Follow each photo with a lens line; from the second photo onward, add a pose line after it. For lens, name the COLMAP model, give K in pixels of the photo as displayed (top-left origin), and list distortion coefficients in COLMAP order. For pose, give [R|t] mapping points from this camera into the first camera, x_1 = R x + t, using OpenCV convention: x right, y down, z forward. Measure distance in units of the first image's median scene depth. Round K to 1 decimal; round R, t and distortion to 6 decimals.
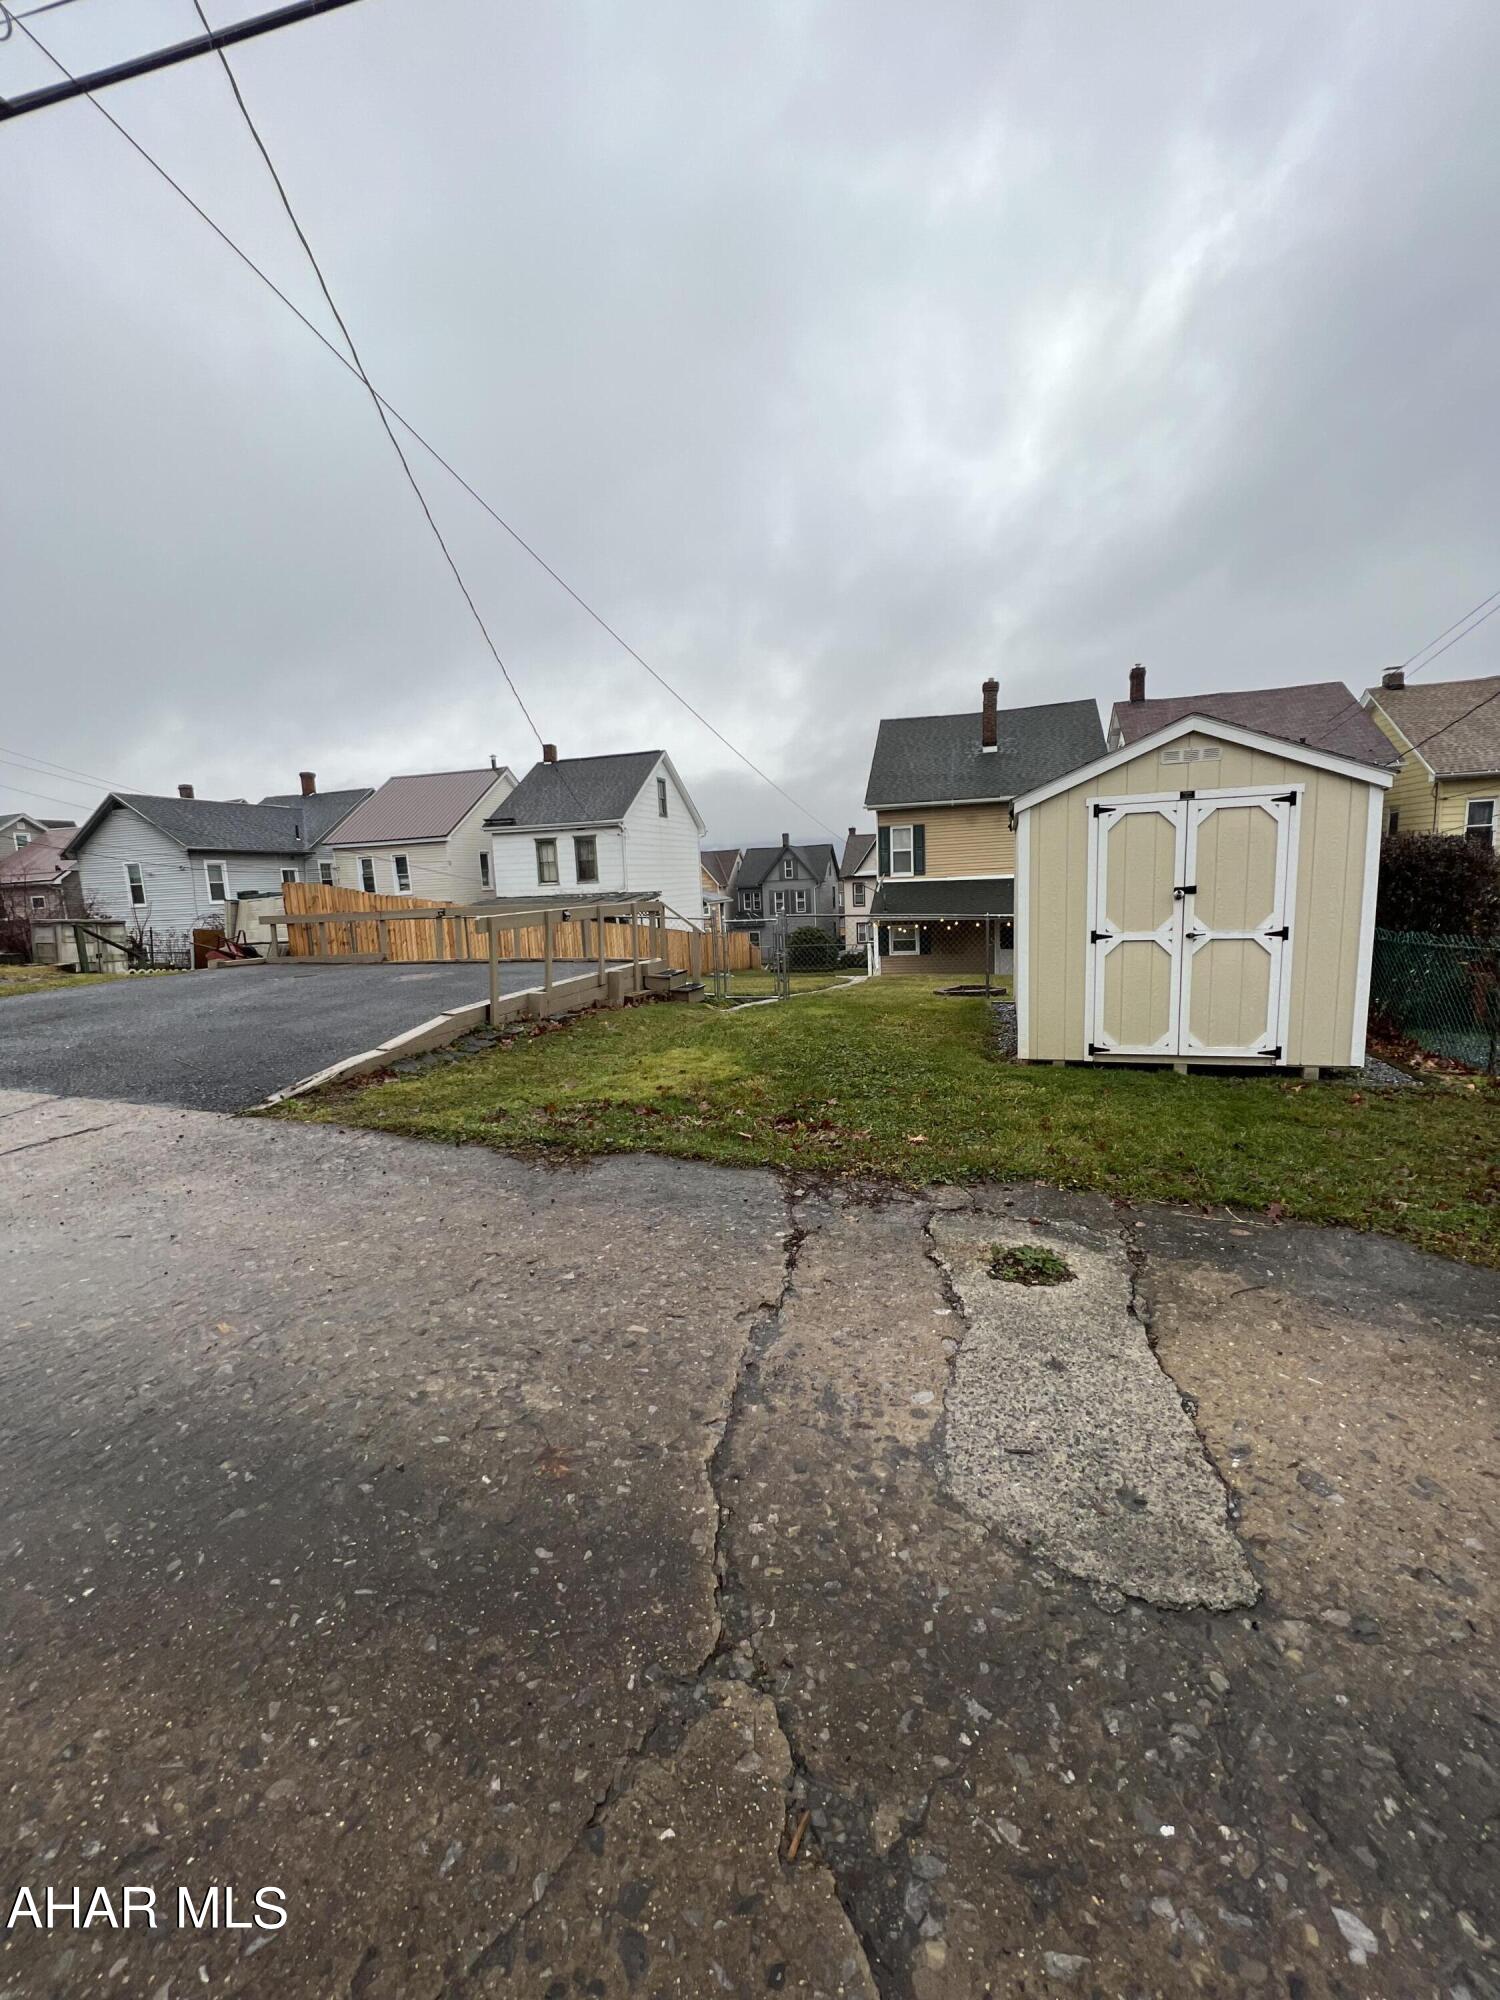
lens RADIAL K [[798.3, 0, 743.1], [0, 798.3, 993.4], [0, 0, 1]] dist [0.007739, 0.000719]
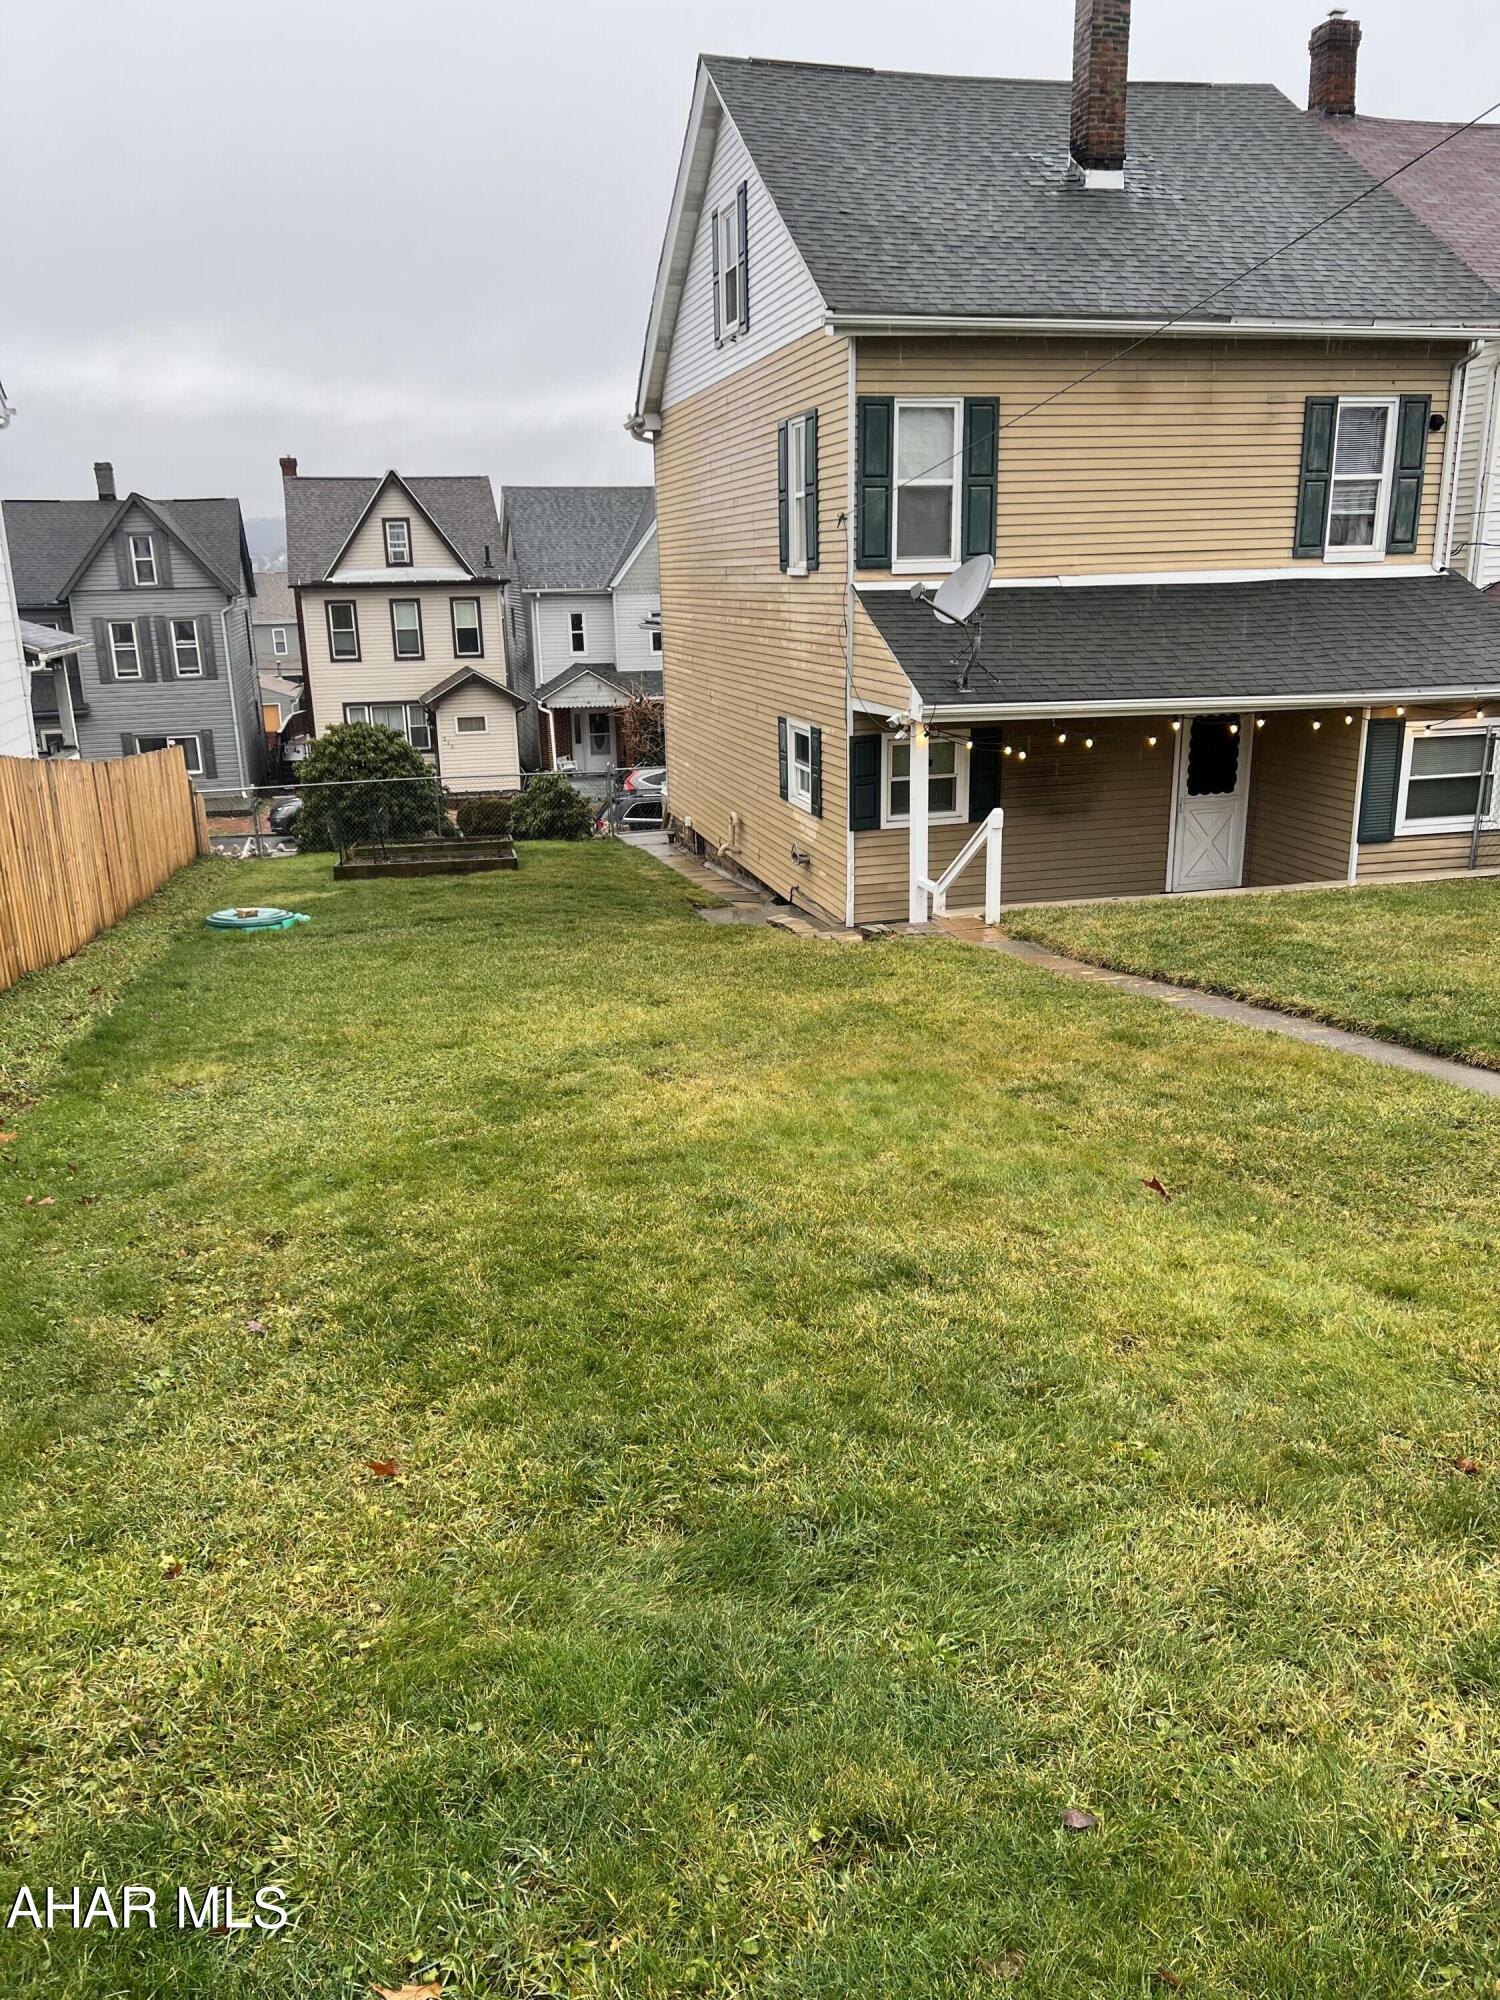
lens RADIAL K [[1537.1, 0, 748.0], [0, 1537.1, 1009.2], [0, 0, 1]] dist [0.030587, 0.001296]
pose [[0.867553, -0.113419, 0.484239, -0.142505], [0.057027, 0.989913, 0.129690, -0.049105], [-0.494064, -0.084898, 0.865270, 0.415008]]
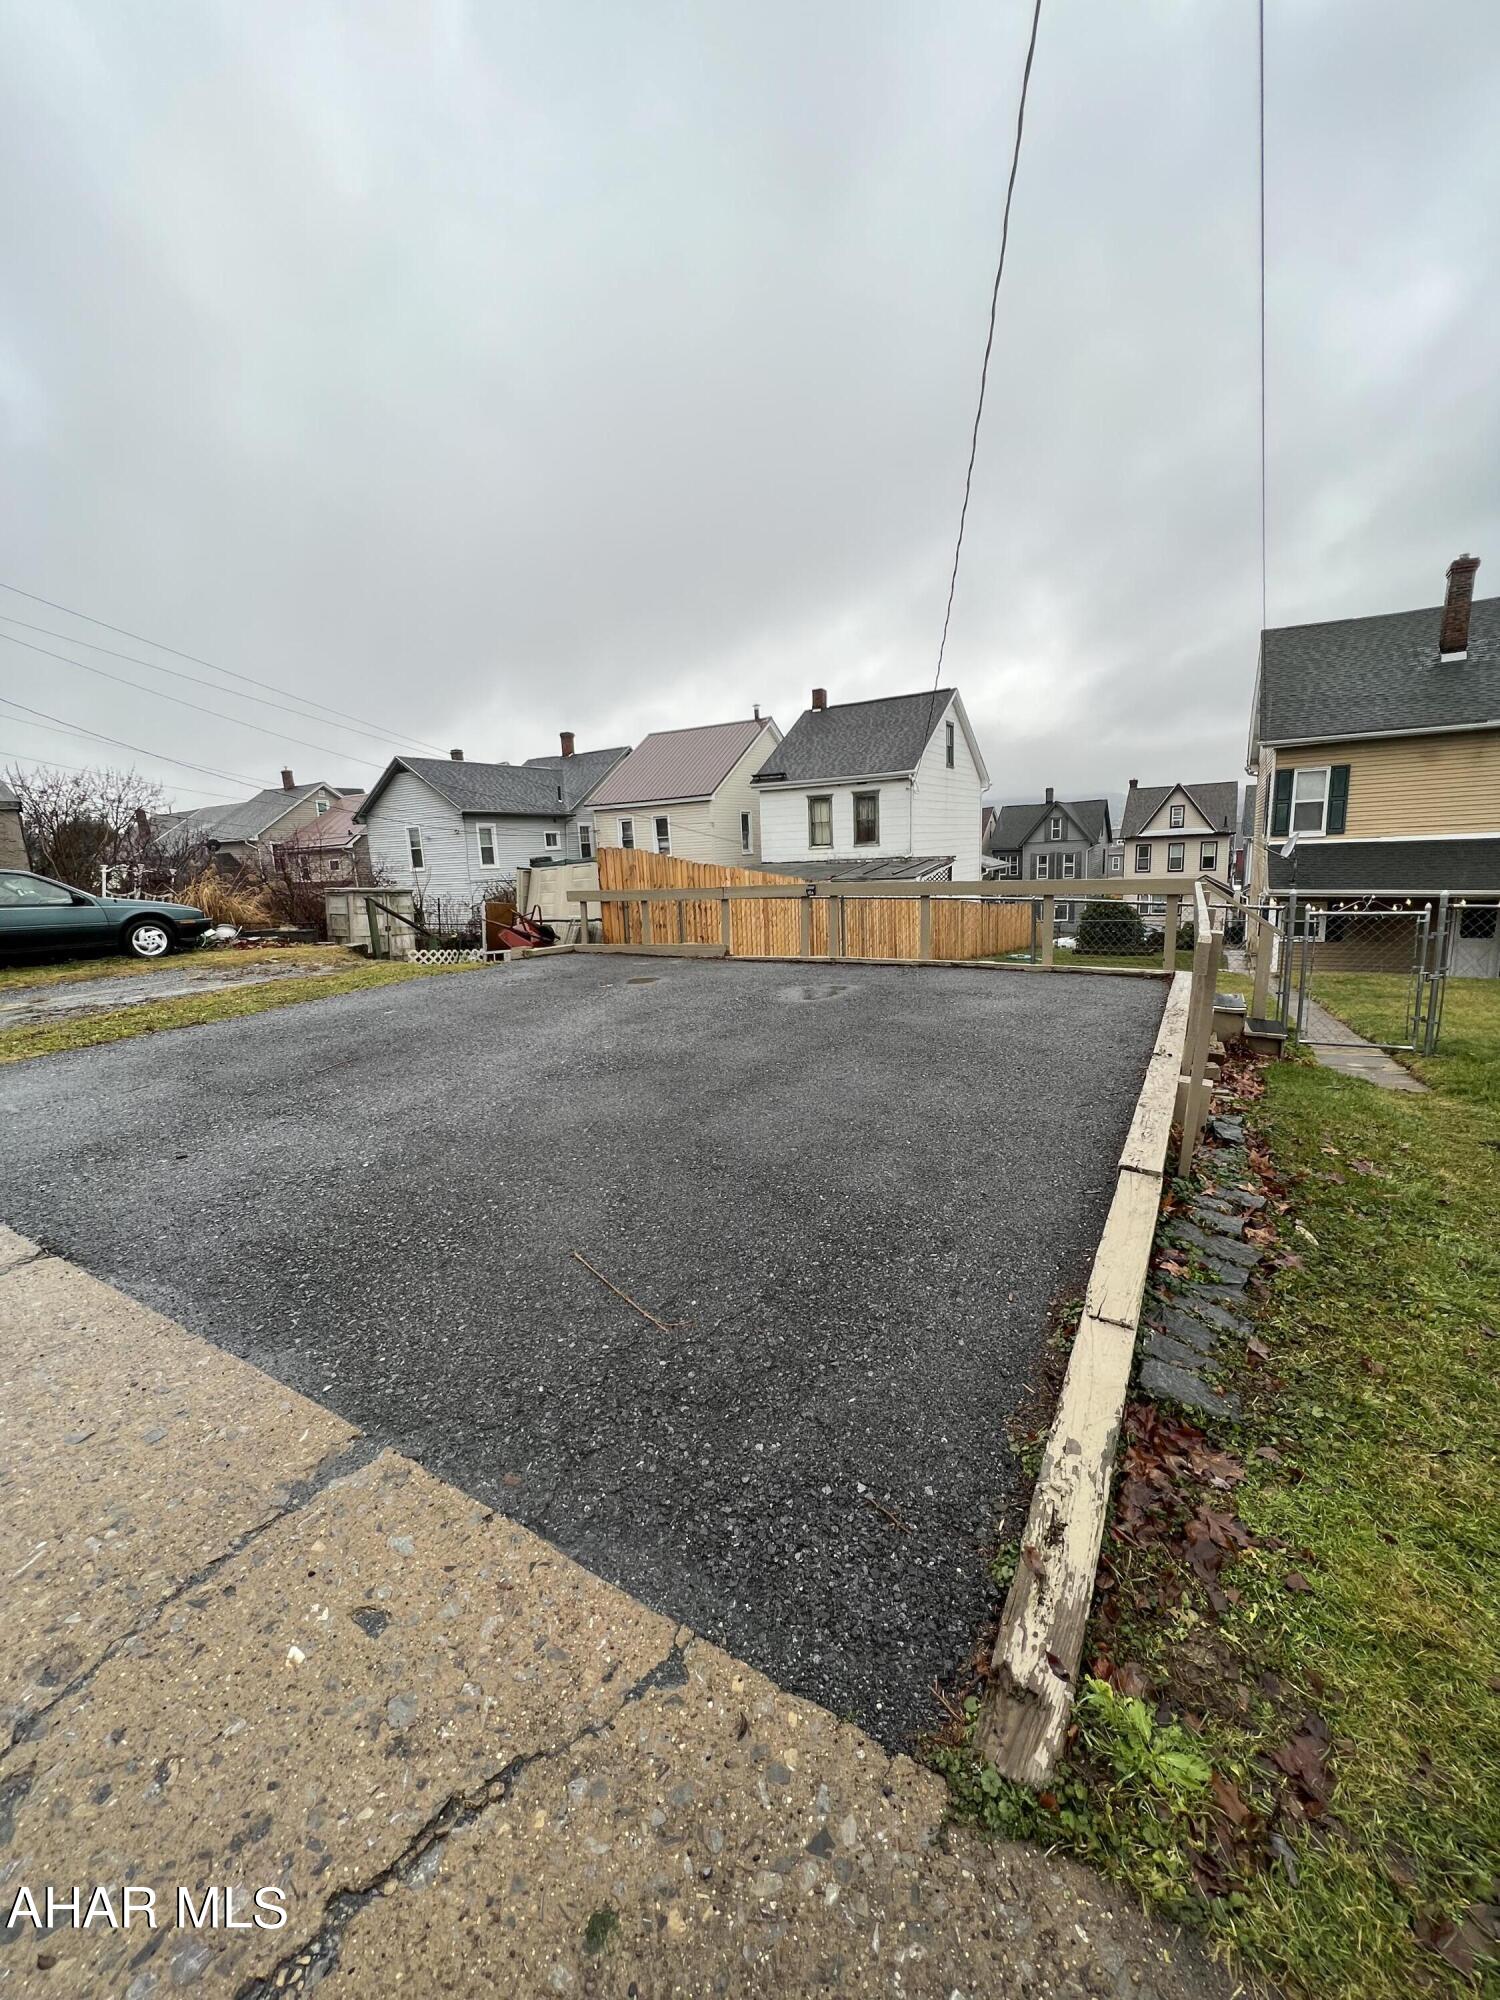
lens RADIAL K [[798.3, 0, 755.7], [0, 798.3, 993.9], [0, 0, 1]] dist [0.007739, 0.000719]
pose [[0.971587, 0.042118, -0.232904, -0.101215], [-0.031137, 0.998232, 0.050628, -0.017469], [0.234624, -0.041938, 0.971181, 0.118157]]
